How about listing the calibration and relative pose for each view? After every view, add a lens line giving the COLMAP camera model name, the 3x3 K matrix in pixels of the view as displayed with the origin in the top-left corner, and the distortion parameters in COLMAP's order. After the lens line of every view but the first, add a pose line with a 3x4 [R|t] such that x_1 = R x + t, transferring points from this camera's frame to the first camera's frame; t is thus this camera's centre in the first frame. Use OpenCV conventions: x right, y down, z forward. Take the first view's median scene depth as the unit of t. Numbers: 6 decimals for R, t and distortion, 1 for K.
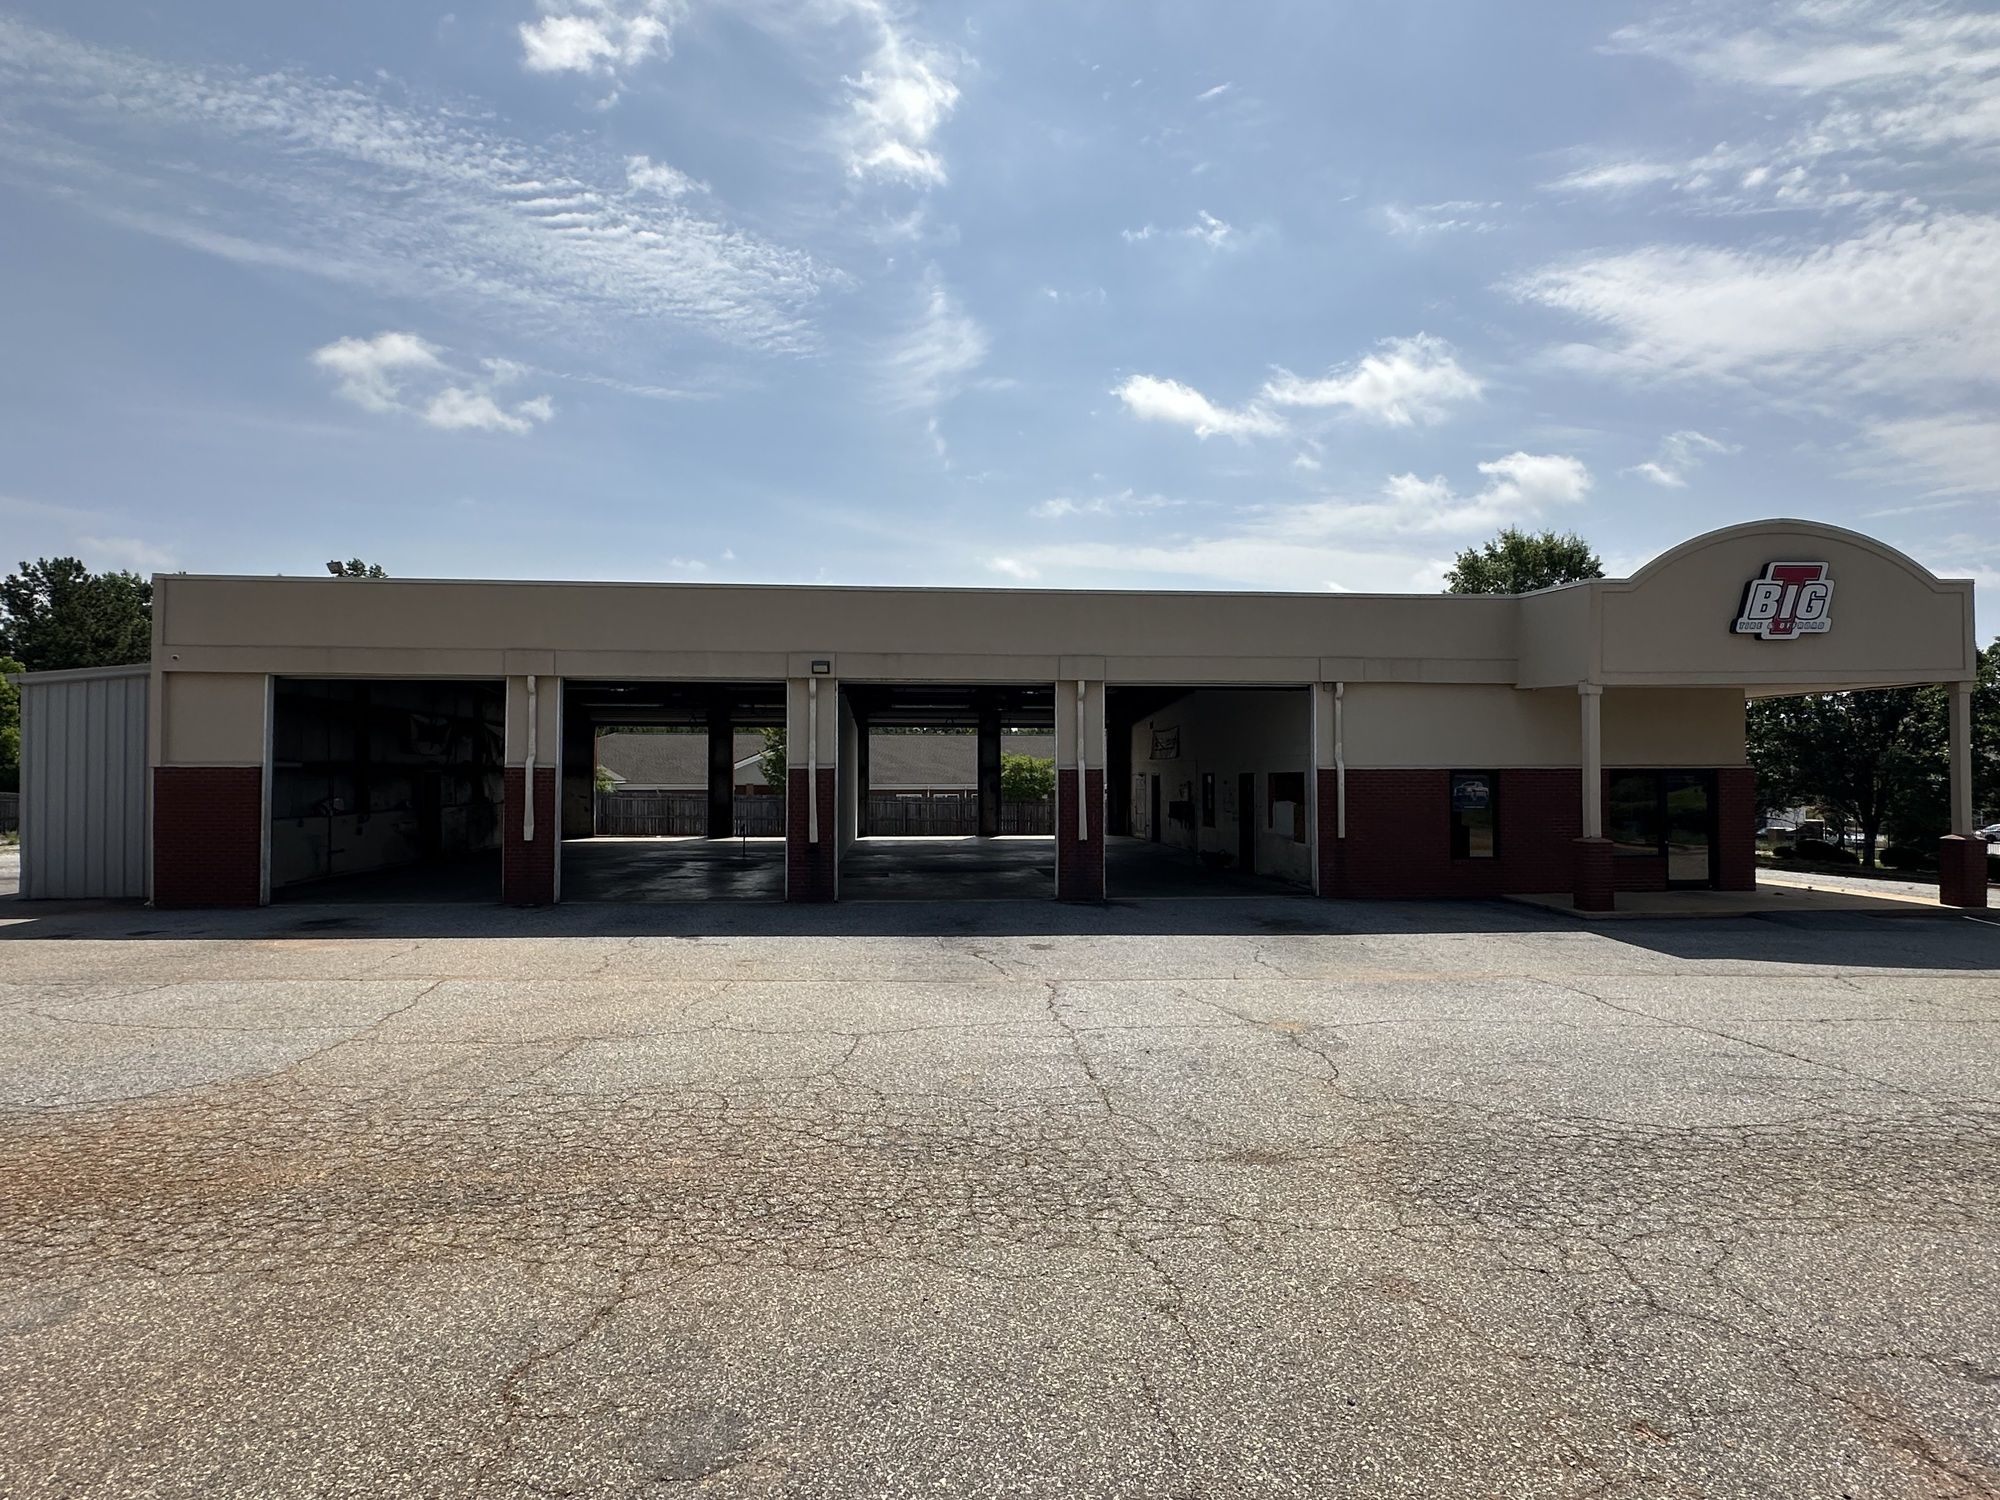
lens RADIAL K [[1059.9, 0, 1000.0], [0, 1059.9, 750.0], [0, 0, 1]] dist [0.002194, -0.001940]
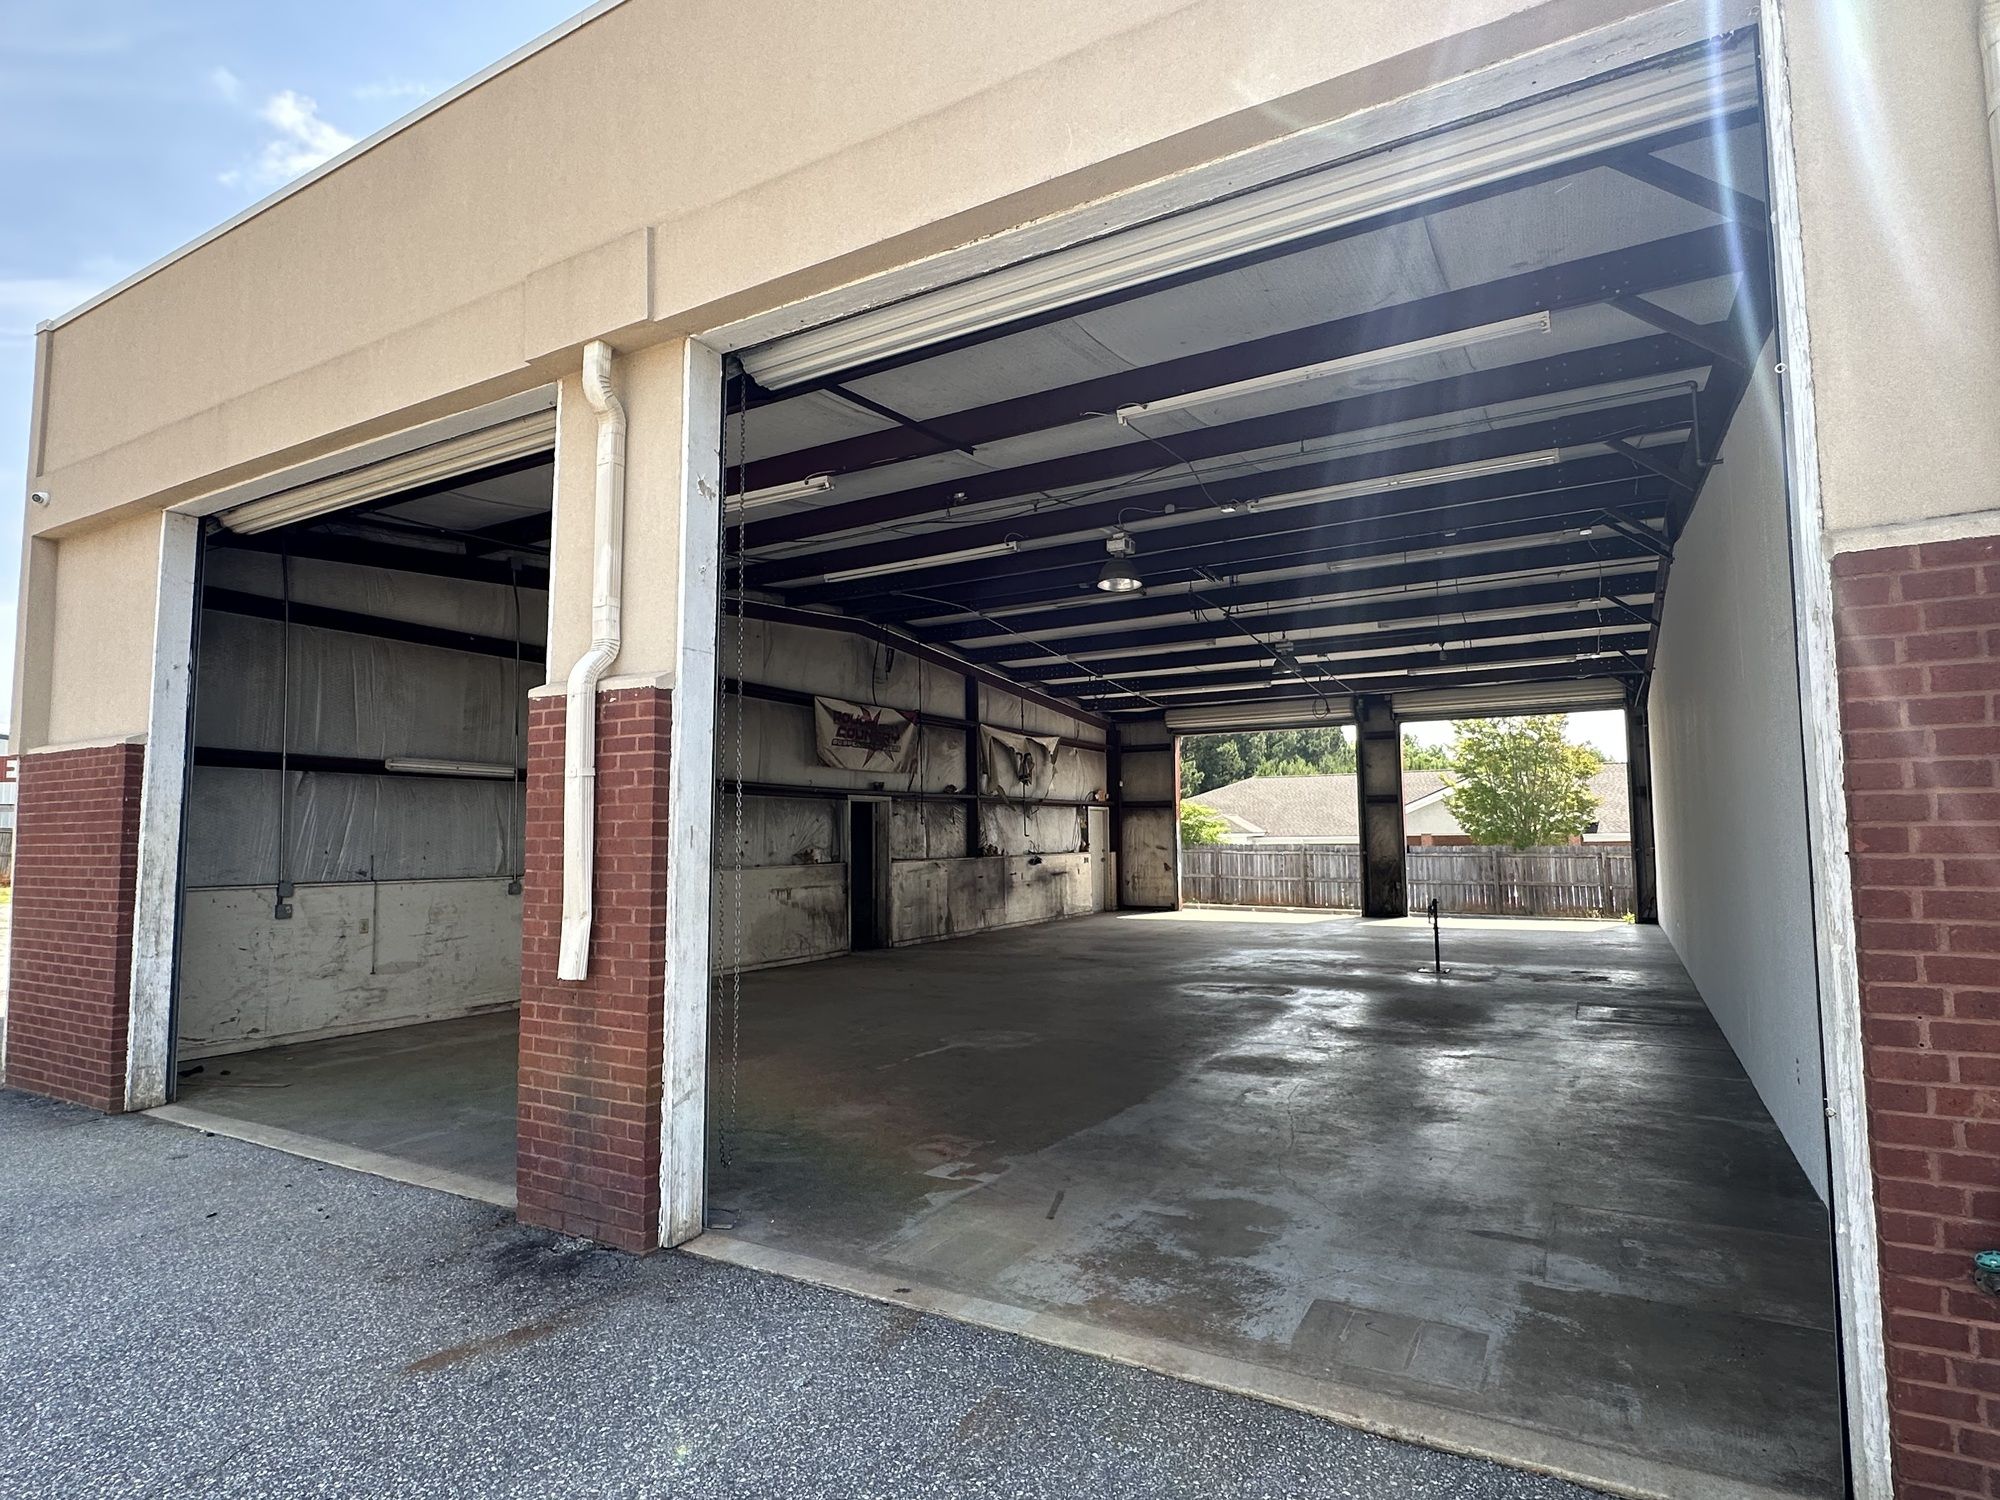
lens RADIAL K [[1059.9, 0, 1000.0], [0, 1059.9, 750.0], [0, 0, 1]] dist [0.002194, -0.001940]
pose [[0.820577, -0.057025, -0.568684, -0.133244], [0.024826, 0.997627, -0.064216, 0.030681], [0.570997, 0.038576, 0.820046, 0.523683]]
